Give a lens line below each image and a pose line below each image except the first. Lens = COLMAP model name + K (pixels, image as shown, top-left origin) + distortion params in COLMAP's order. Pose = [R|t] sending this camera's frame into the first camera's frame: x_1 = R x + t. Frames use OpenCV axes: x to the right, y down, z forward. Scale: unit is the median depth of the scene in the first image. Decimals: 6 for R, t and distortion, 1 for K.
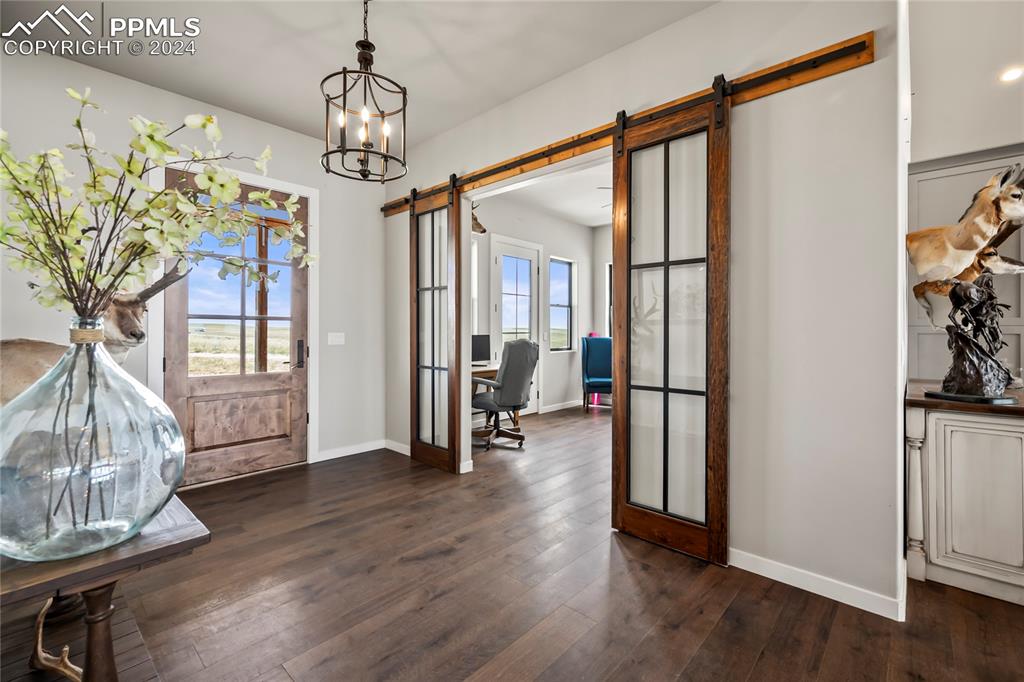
lens RADIAL K [[441.8, 0, 508.7], [0, 441.8, 331.7], [0, 0, 1]] dist [-0.003514, -0.000684]
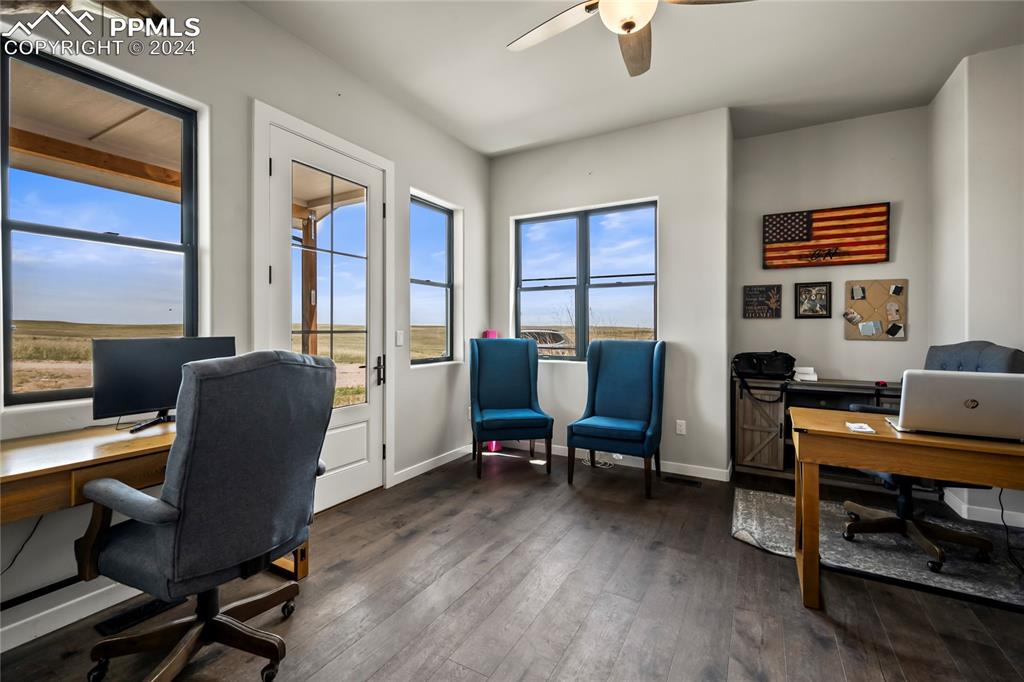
lens RADIAL K [[441.8, 0, 511.0], [0, 441.8, 334.6], [0, 0, 1]] dist [-0.003514, -0.000684]
pose [[0.972547, -0.005243, 0.232648, 0.085726], [0.002483, 0.999923, 0.012154, 0.000626], [-0.232694, -0.011243, 0.972485, 0.438554]]
